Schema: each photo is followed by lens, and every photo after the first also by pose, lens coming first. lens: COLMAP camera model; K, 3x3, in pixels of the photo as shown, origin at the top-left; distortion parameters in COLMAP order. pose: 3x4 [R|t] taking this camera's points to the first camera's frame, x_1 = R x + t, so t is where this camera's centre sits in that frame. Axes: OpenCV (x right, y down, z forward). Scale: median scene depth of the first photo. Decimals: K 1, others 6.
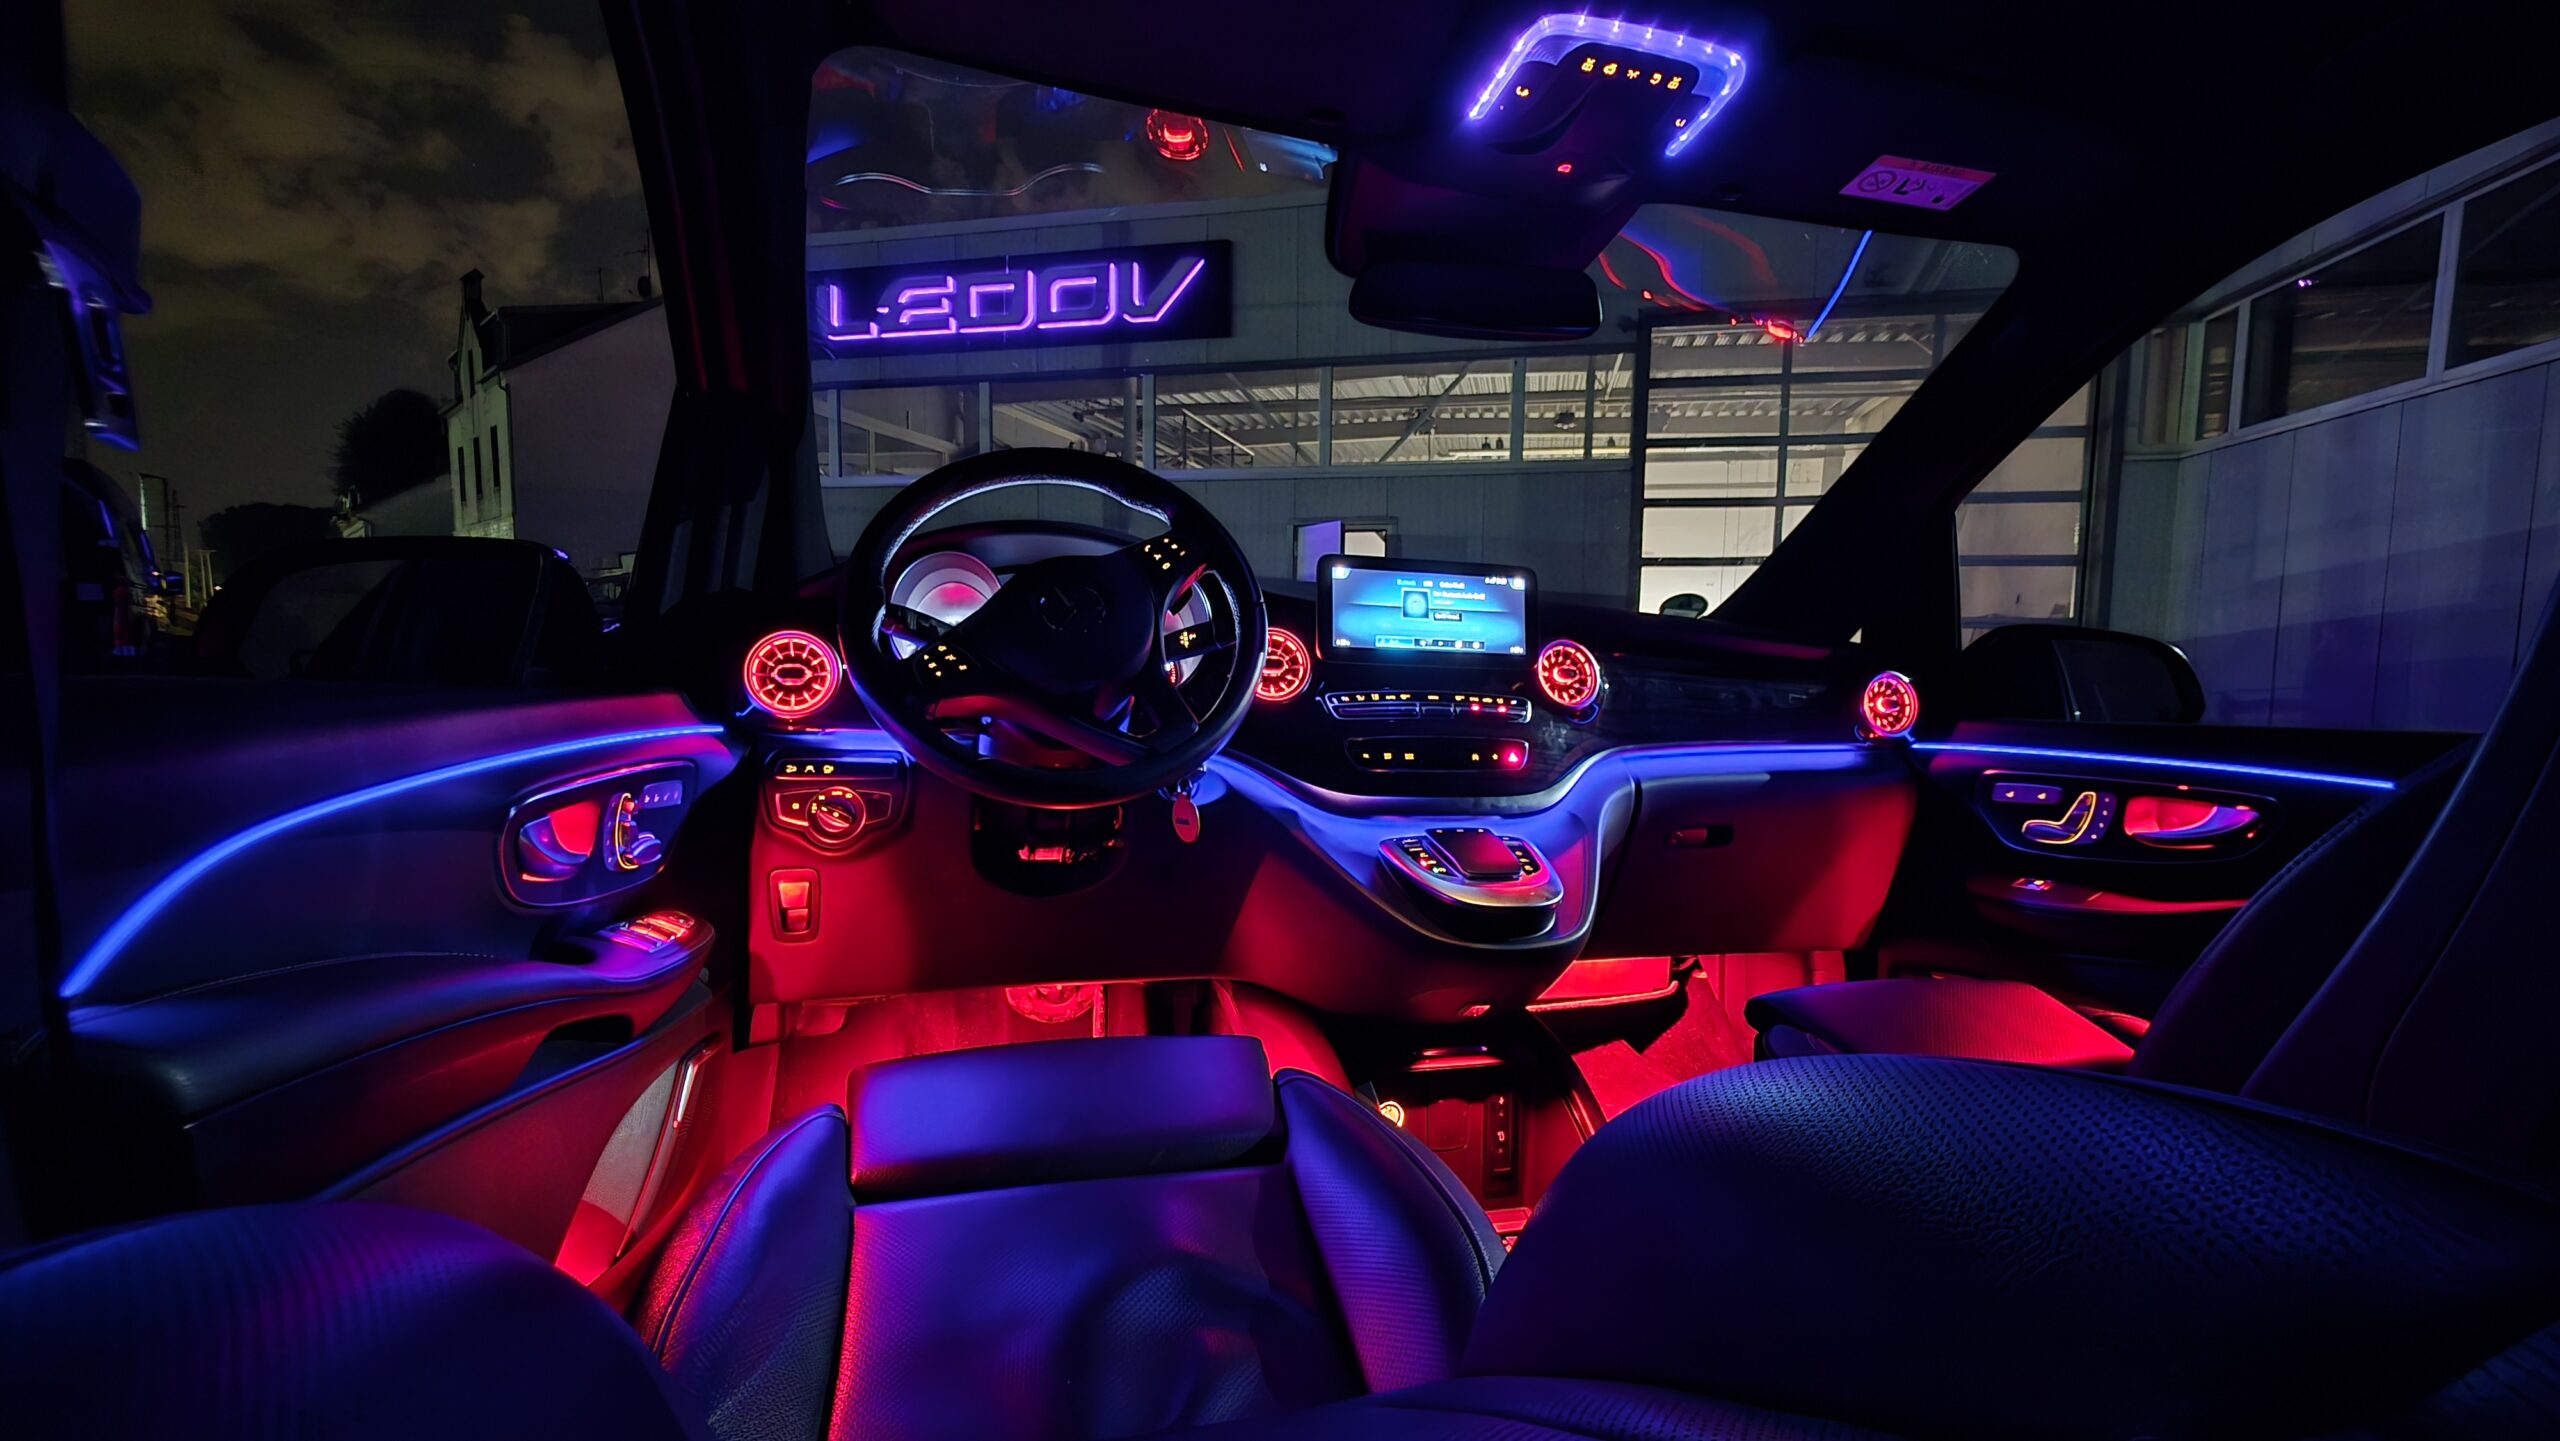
lens RADIAL K [[1080.7, 0, 1264.0], [0, 1080.7, 718.7], [0, 0, 1]] dist [0.007457, -0.000936]
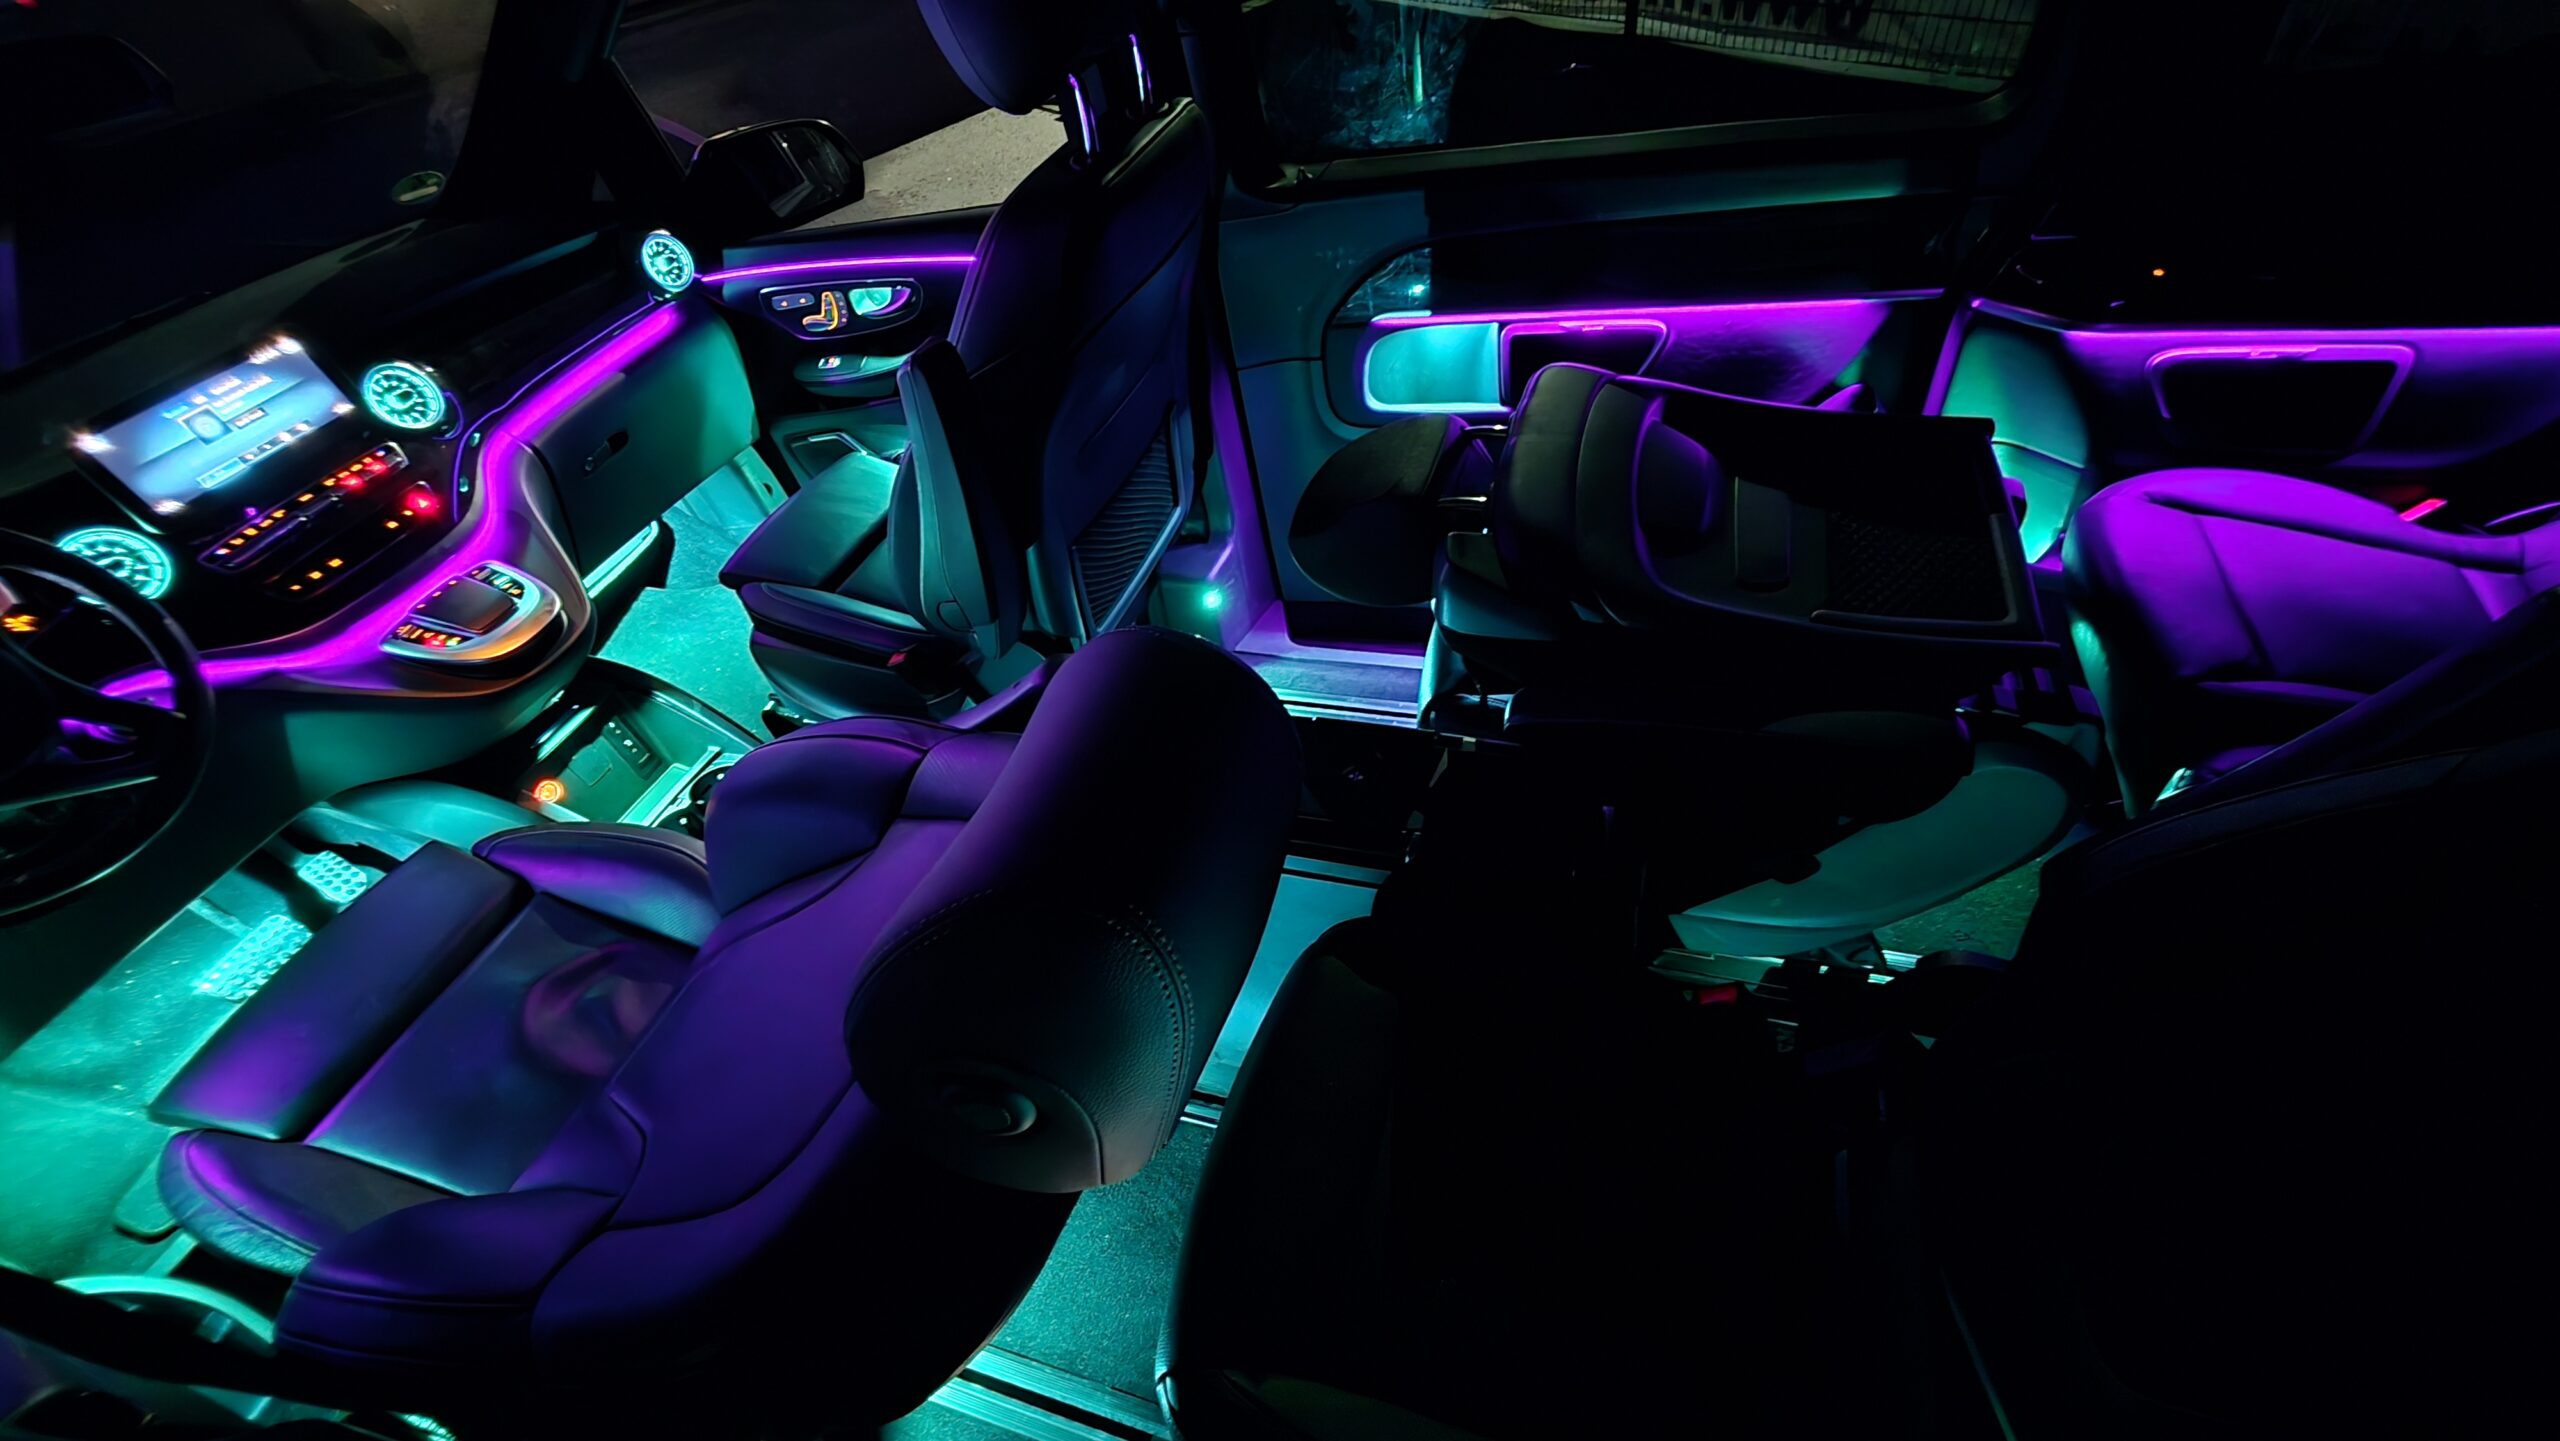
lens RADIAL K [[1080.7, 0, 1331.8], [0, 1080.7, 691.4], [0, 0, 1]] dist [0.007457, -0.000936]
pose [[0.508984, -0.655791, 0.557560, -0.050028], [0.212899, 0.723526, 0.656646, -0.357800], [-0.834032, -0.215518, 0.507880, -0.416085]]
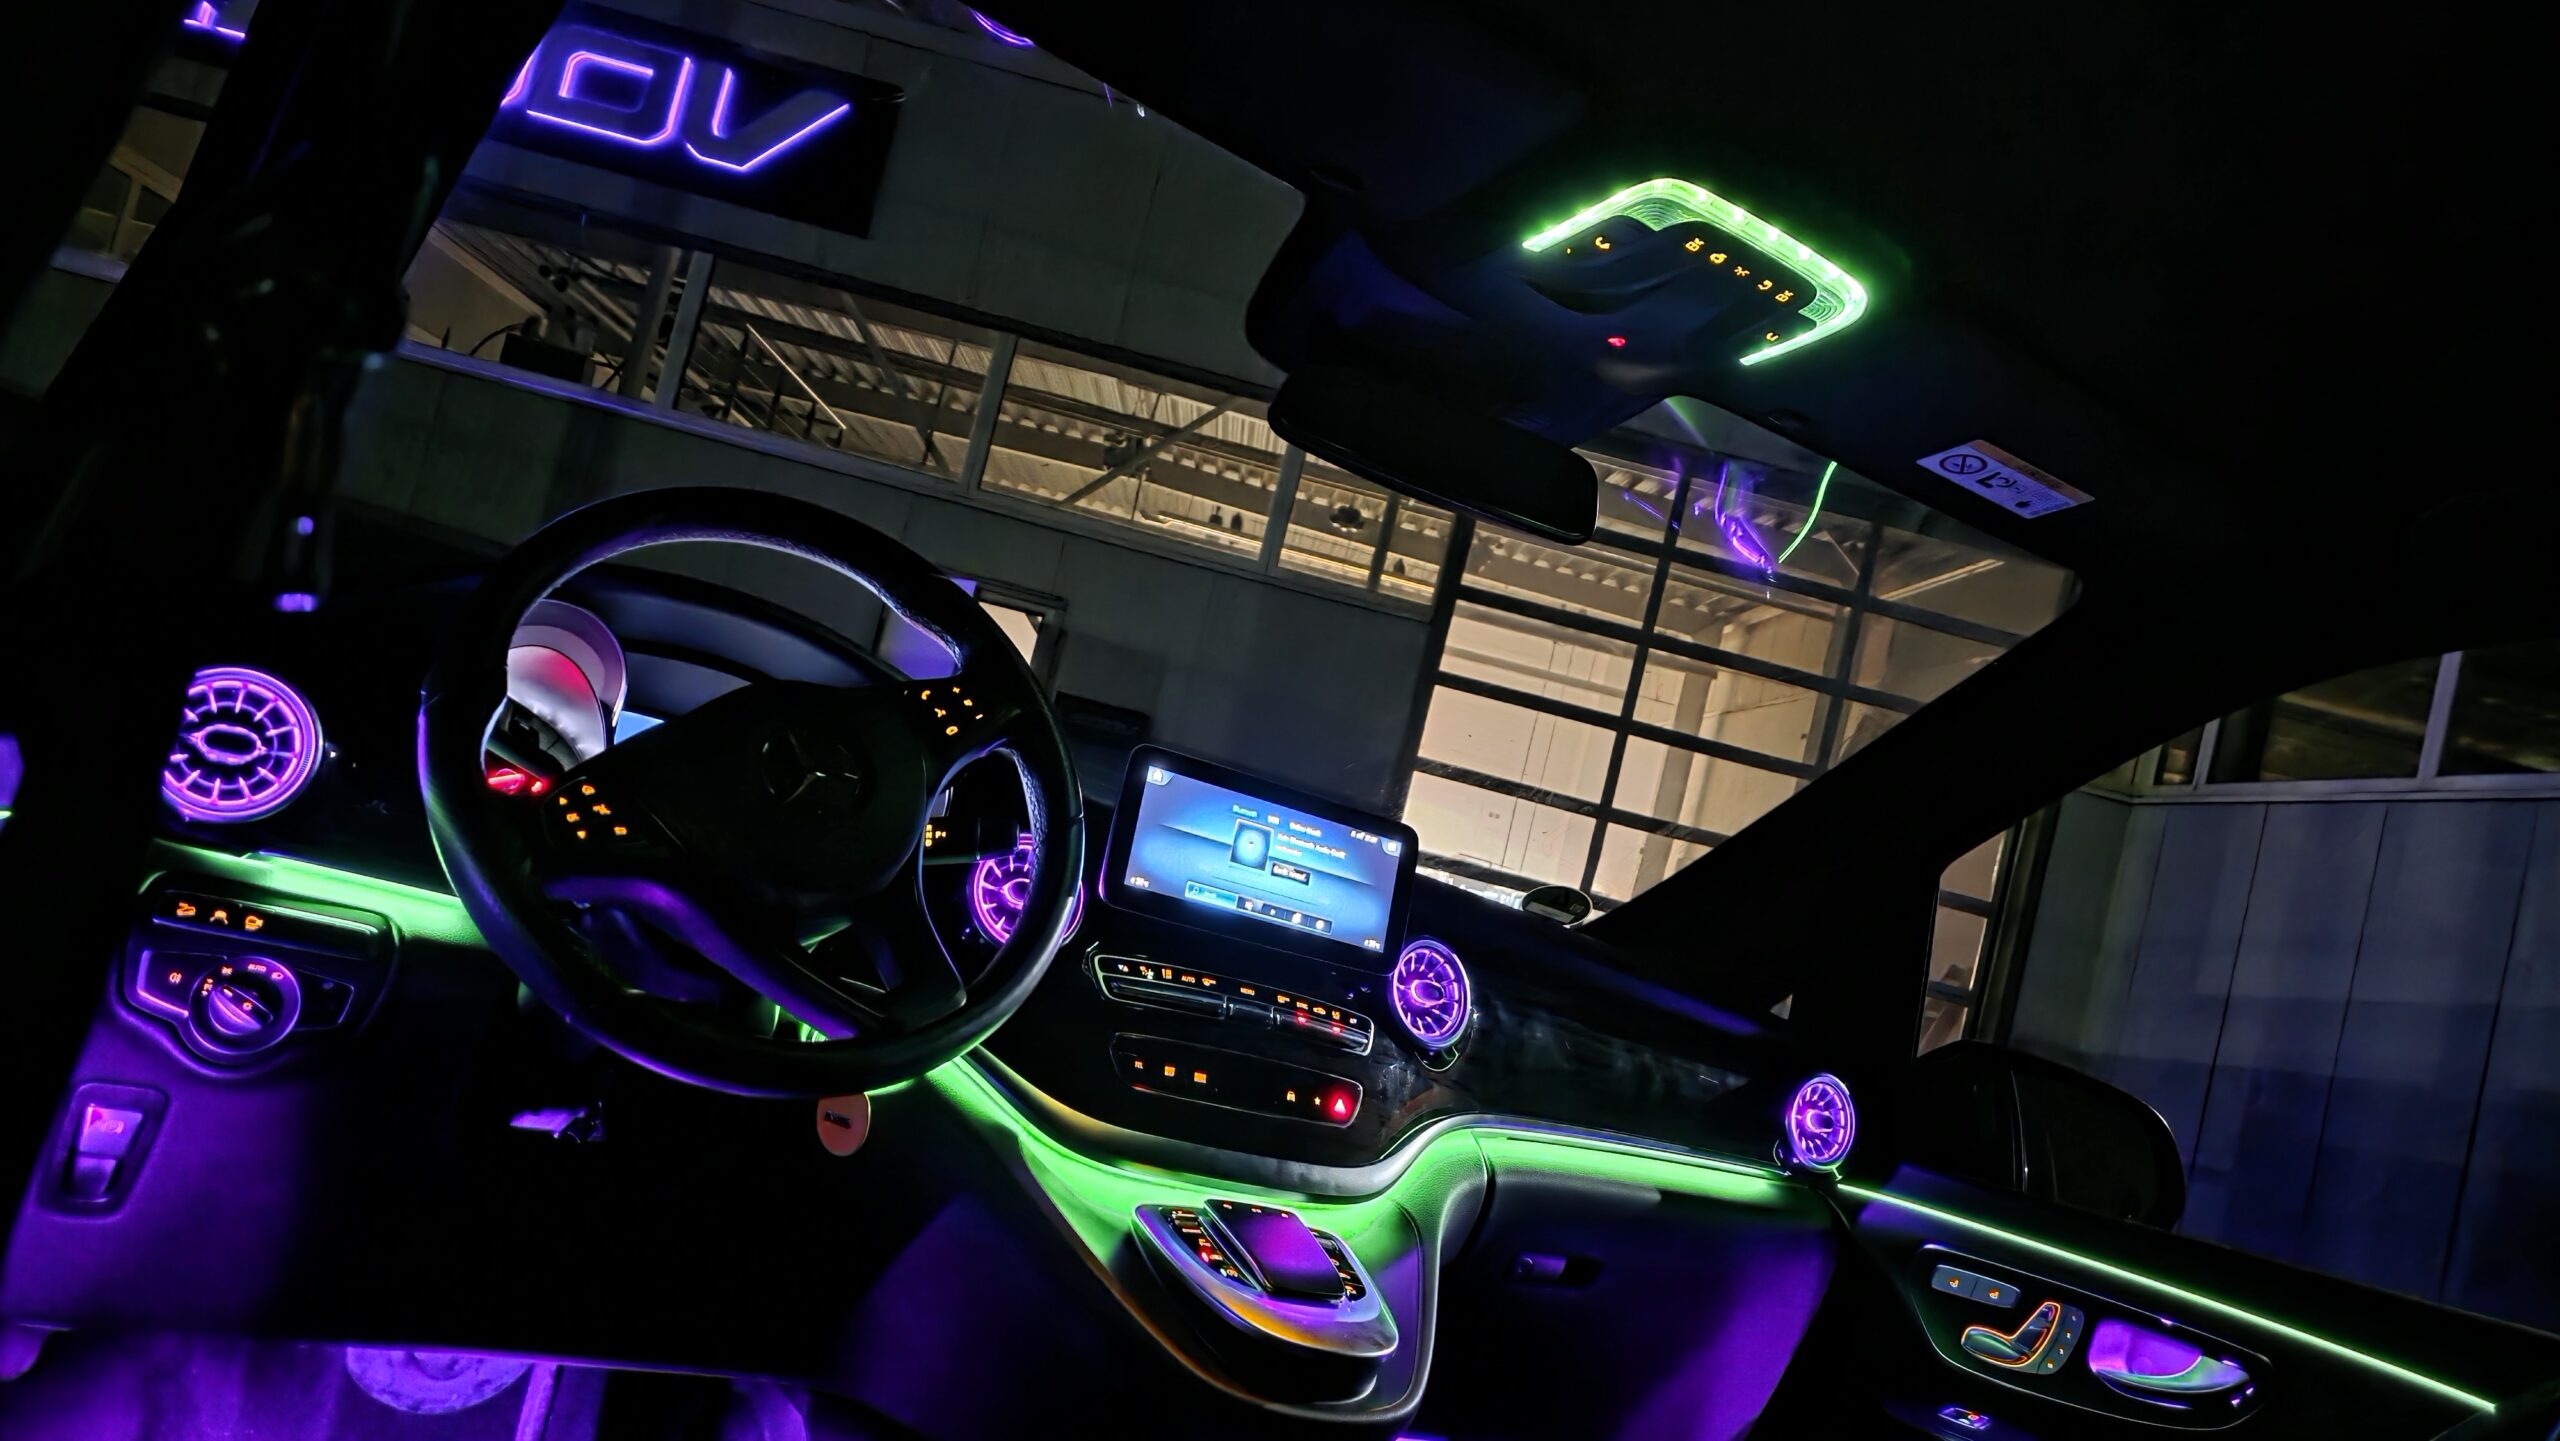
lens RADIAL K [[1807.7, 0, 1274.9], [0, 1807.7, 695.3], [0, 0, 1]] dist [0.057035, -0.021843]
pose [[0.935665, 0.244290, 0.254663, -0.146417], [-0.210728, 0.965644, -0.152070, -0.029151], [-0.283063, 0.088622, 0.954998, -0.068269]]
